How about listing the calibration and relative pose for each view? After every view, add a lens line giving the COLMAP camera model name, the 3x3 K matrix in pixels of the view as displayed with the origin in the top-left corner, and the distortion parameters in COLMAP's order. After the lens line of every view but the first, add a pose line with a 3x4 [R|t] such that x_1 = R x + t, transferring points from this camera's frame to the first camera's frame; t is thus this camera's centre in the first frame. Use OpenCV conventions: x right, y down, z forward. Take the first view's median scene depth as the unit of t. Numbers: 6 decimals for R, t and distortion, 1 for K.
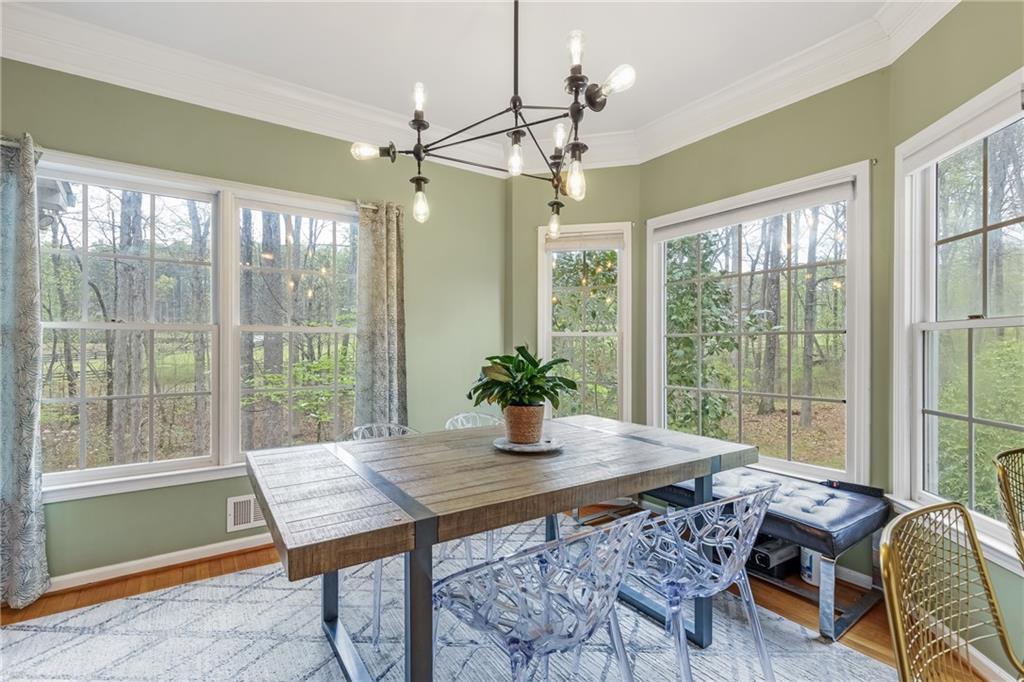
lens RADIAL K [[467.0, 0, 510.8], [0, 467.0, 346.3], [0, 0, 1]] dist [0.002562, 0.000087]
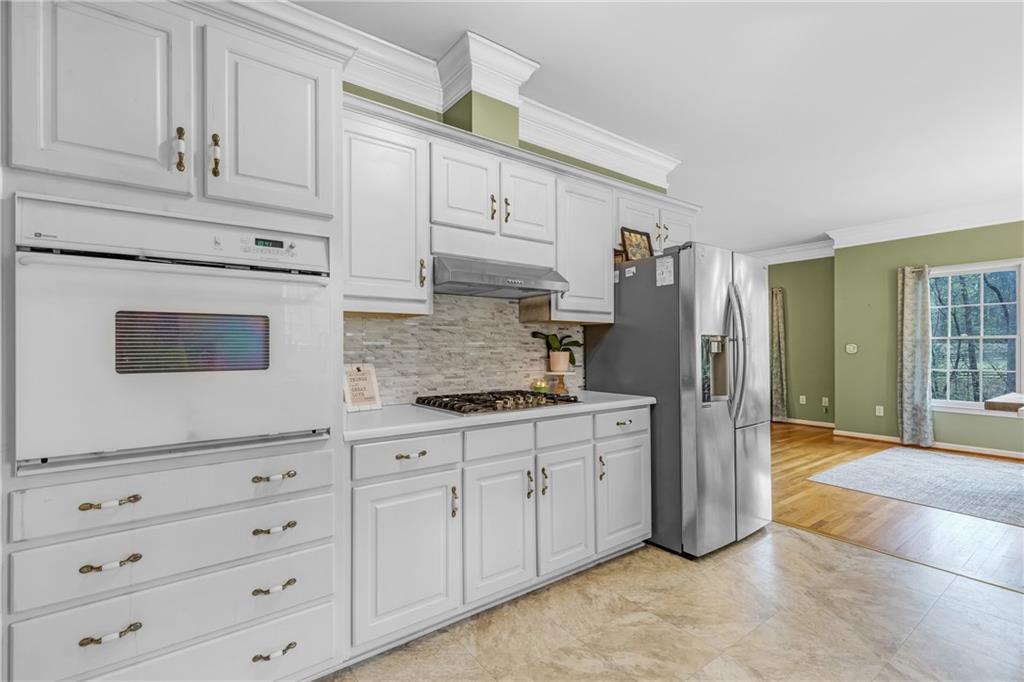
lens RADIAL K [[467.0, 0, 510.8], [0, 467.0, 346.3], [0, 0, 1]] dist [0.002562, 0.000087]
pose [[0.032530, -0.002675, -0.999467, 1.443955], [0.002115, 0.999994, -0.002607, -0.002184], [0.999469, -0.002029, 0.032535, -1.342767]]
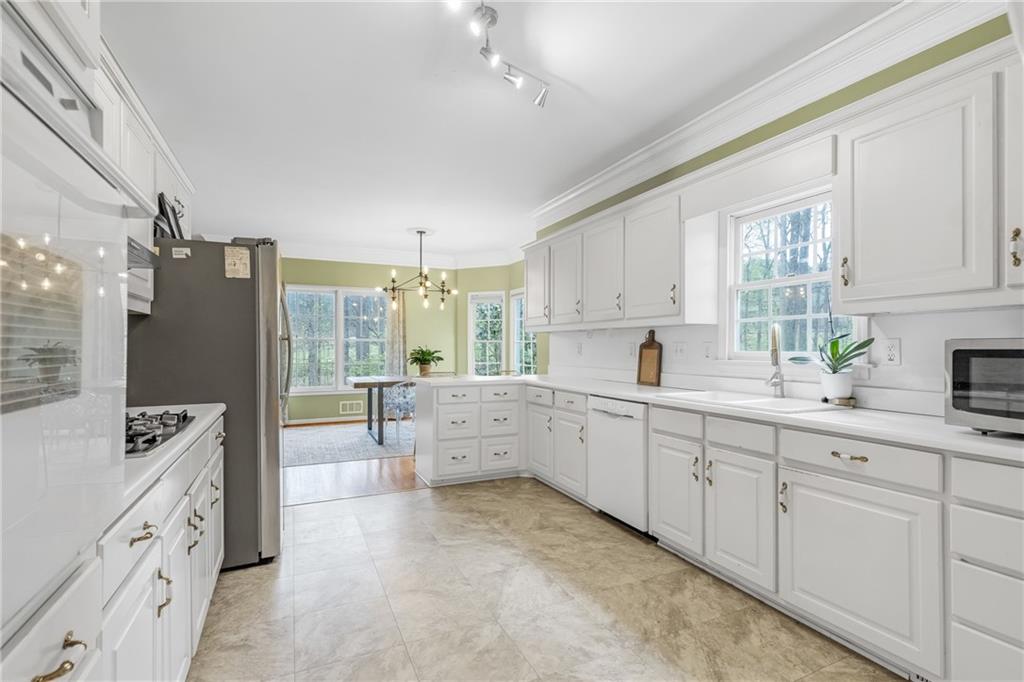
lens RADIAL K [[467.0, 0, 510.8], [0, 467.0, 346.3], [0, 0, 1]] dist [0.002562, 0.000087]
pose [[0.985508, -0.001608, -0.169623, 1.053324], [0.001605, 0.999999, -0.000156, 0.000044], [0.169623, -0.000118, 0.985509, -1.904267]]
